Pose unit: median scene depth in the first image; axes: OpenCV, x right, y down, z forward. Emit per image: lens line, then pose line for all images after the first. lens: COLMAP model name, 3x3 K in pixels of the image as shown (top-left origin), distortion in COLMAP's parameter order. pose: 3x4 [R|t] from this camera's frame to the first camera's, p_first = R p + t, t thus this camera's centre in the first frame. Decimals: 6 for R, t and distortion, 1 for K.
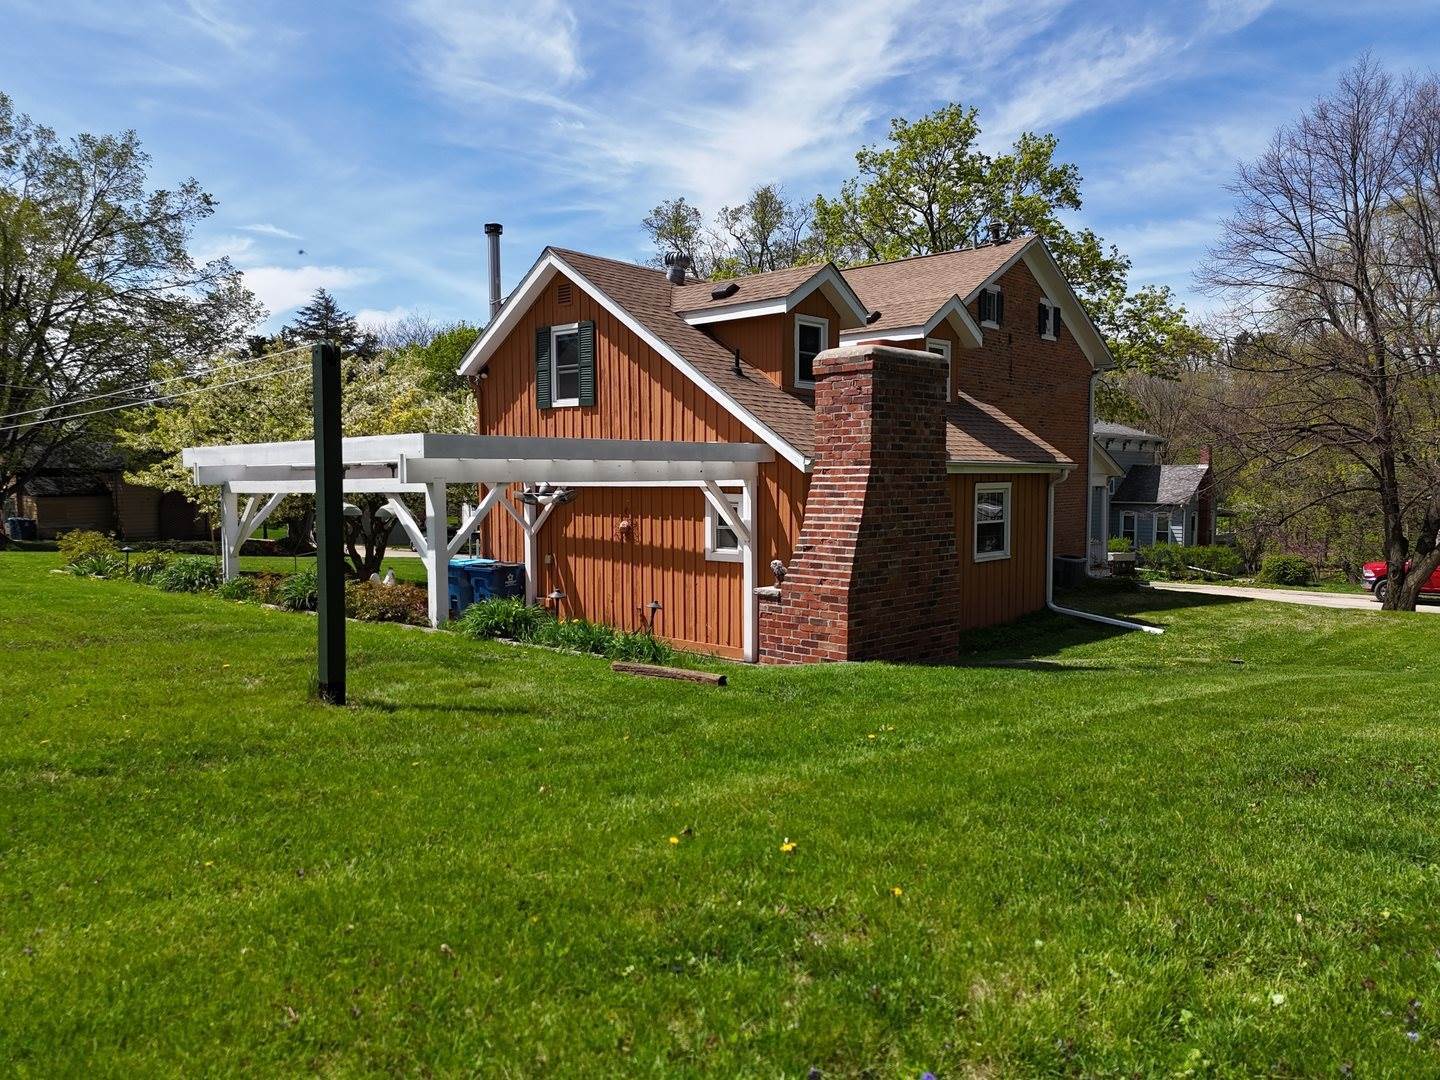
lens RADIAL K [[1053.8, 0, 720.1], [0, 1053.8, 544.9], [0, 0, 1]] dist [0.068034, -0.056335]
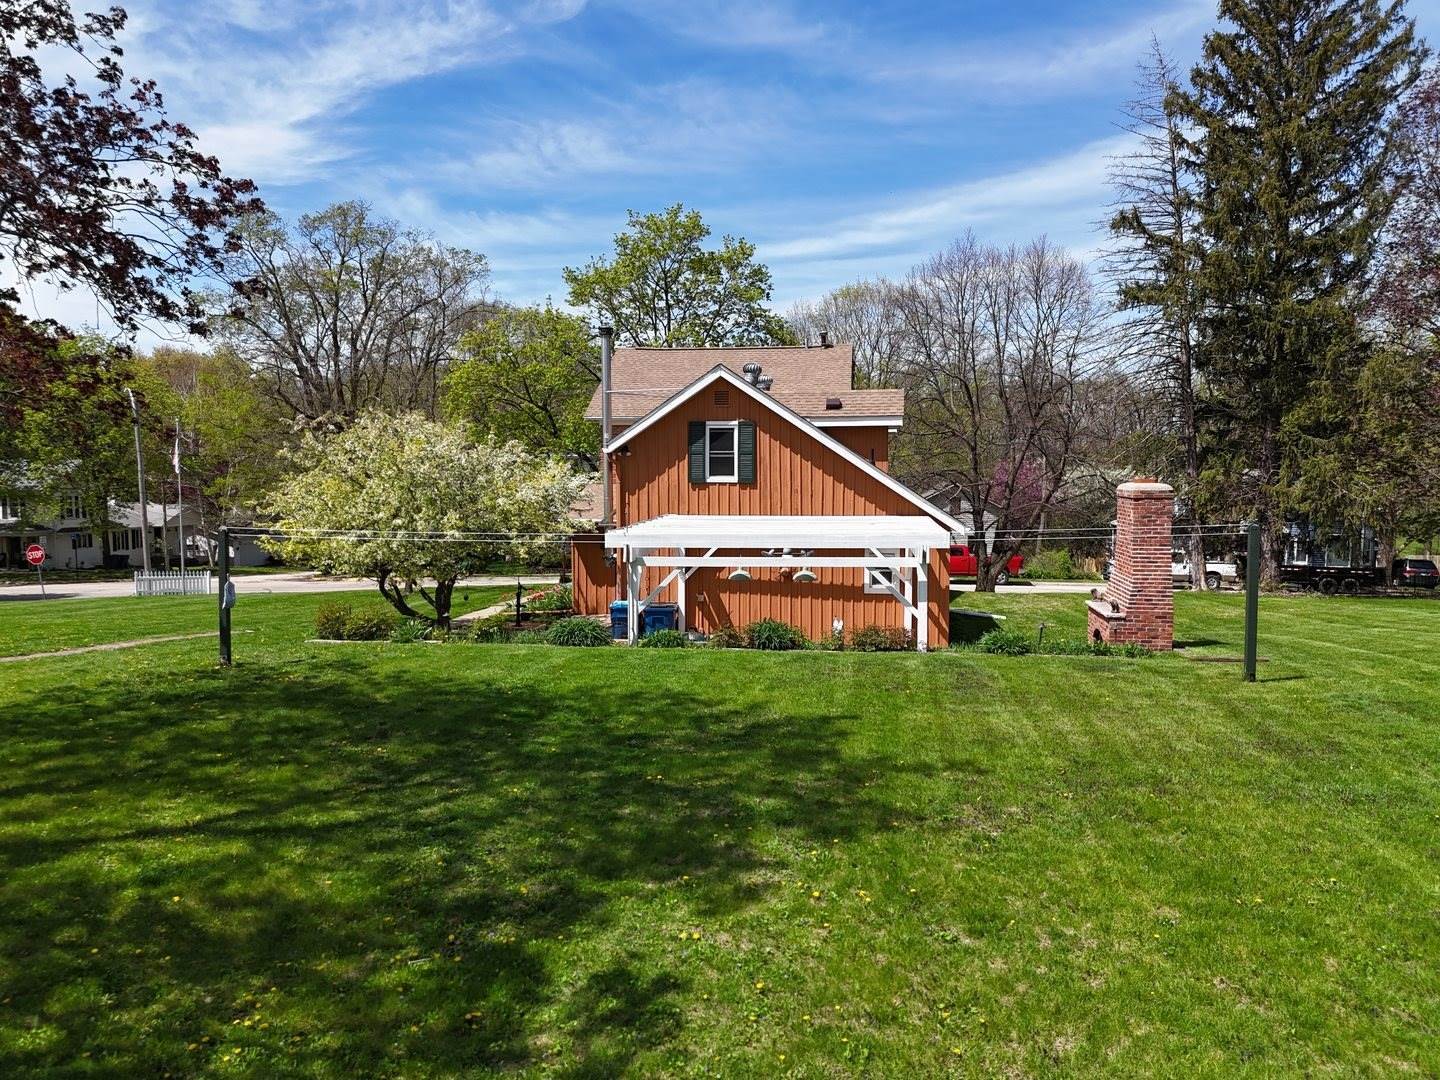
lens RADIAL K [[1053.8, 0, 718.1], [0, 1053.8, 536.7], [0, 0, 1]] dist [0.068034, -0.056335]
pose [[0.830650, -0.033467, 0.555788, -0.879454], [0.032793, 0.999400, 0.011168, -0.077088], [-0.555828, 0.008950, 0.831249, -0.092491]]
